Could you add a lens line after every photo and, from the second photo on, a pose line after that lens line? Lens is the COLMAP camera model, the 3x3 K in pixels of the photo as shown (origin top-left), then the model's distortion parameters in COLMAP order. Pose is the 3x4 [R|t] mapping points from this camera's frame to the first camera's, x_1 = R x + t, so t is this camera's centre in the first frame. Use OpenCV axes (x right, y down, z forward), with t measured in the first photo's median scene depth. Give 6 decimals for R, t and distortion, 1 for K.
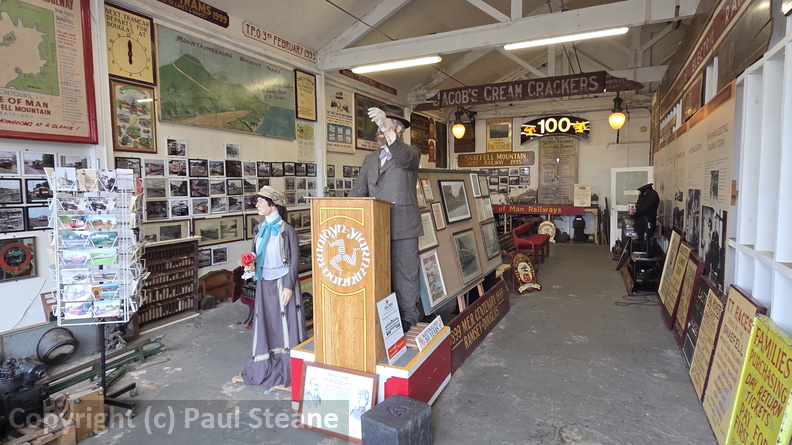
lens RADIAL K [[455.5, 0, 396.0], [0, 455.5, 222.5], [0, 0, 1]] dist [0.001580, 0.000326]
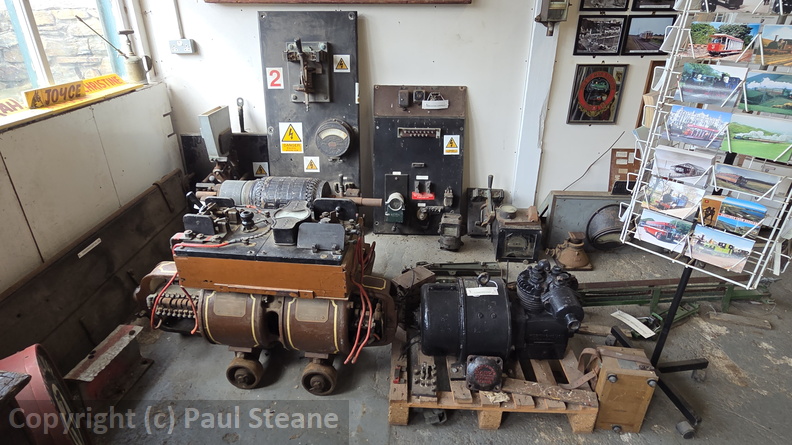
lens RADIAL K [[455.5, 0, 396.0], [0, 455.5, 222.5], [0, 0, 1]] dist [0.001580, 0.000326]
pose [[0.436008, 0.385672, -0.813114, -0.351945], [-0.080088, 0.916561, 0.391794, 0.008898], [0.896372, -0.105705, 0.430515, 0.437546]]
